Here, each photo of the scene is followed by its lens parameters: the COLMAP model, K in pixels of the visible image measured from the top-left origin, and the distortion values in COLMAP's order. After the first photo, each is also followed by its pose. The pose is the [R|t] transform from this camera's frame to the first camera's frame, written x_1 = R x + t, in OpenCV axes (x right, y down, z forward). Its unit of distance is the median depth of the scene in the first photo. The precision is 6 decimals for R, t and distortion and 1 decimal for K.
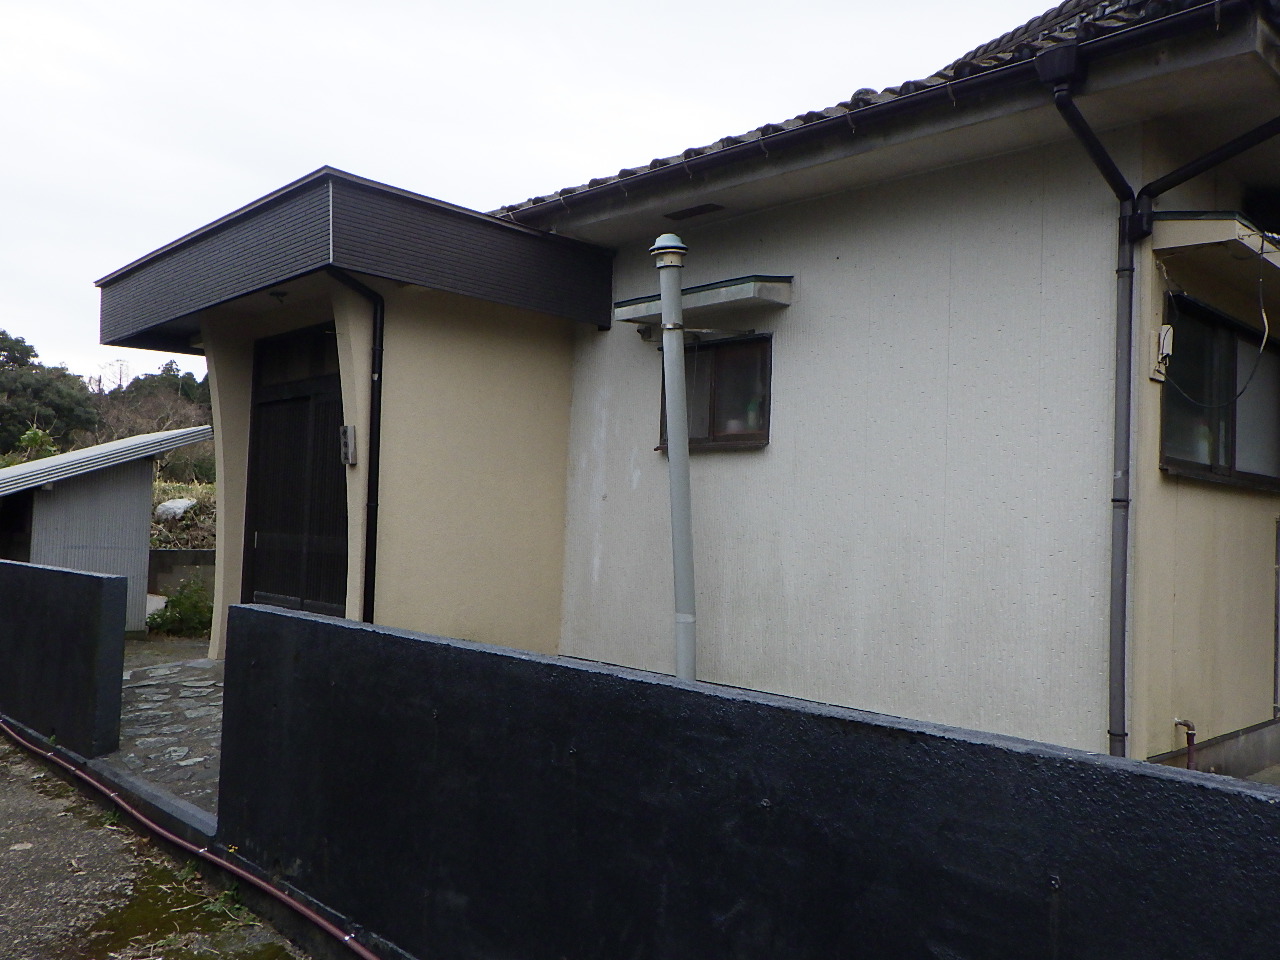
lens RADIAL K [[1026.3, 0, 640.0], [0, 1026.3, 480.0], [0, 0, 1]] dist [-0.006491, -0.003338]
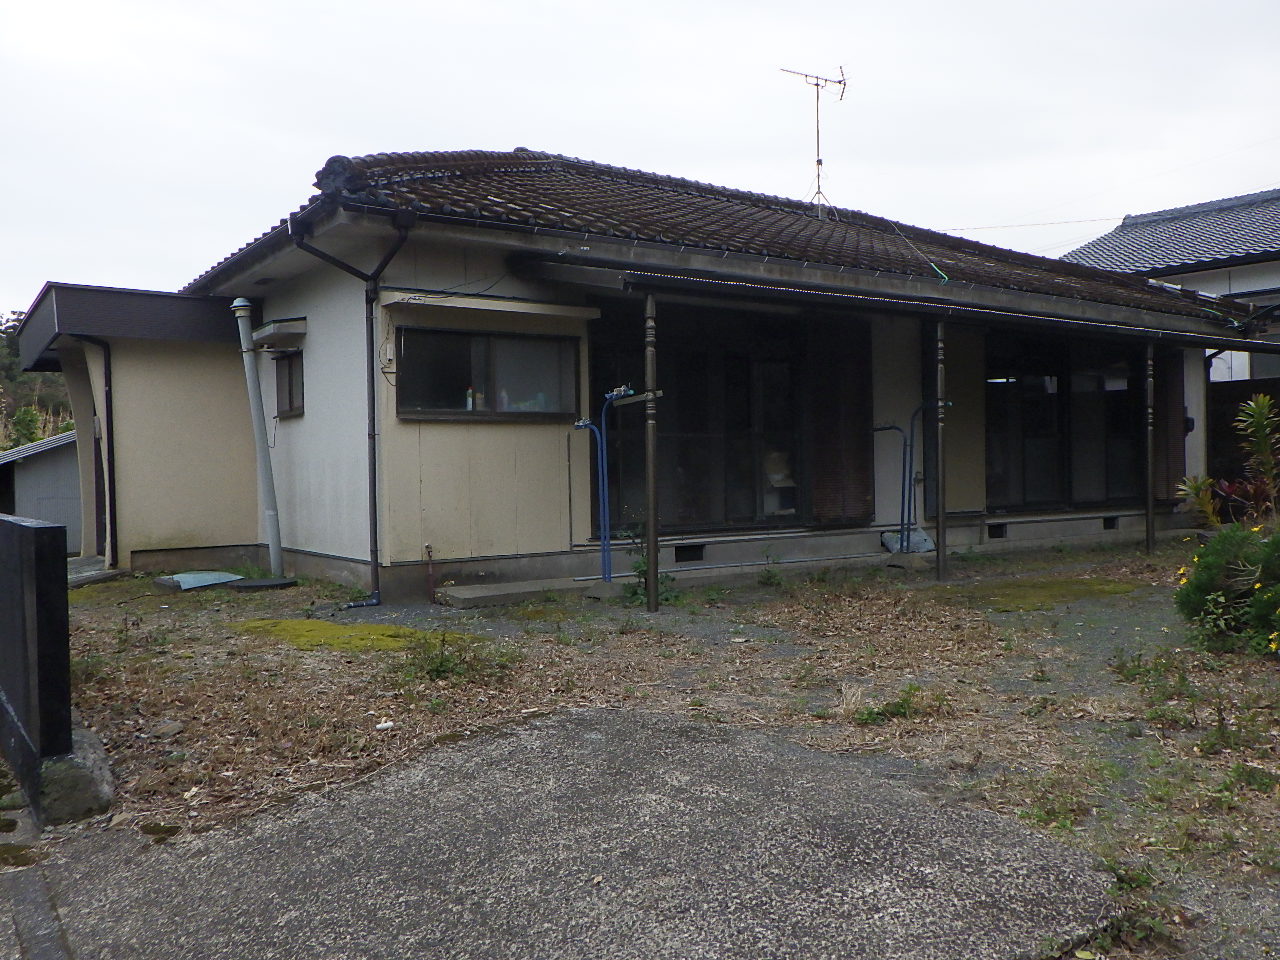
lens RADIAL K [[1026.3, 0, 640.0], [0, 1026.3, 480.0], [0, 0, 1]] dist [-0.006491, -0.003338]
pose [[0.986707, -0.053951, -0.153292, 0.968457], [0.061797, 0.996987, 0.046886, 0.034614], [0.150300, -0.055736, 0.987068, -0.668410]]
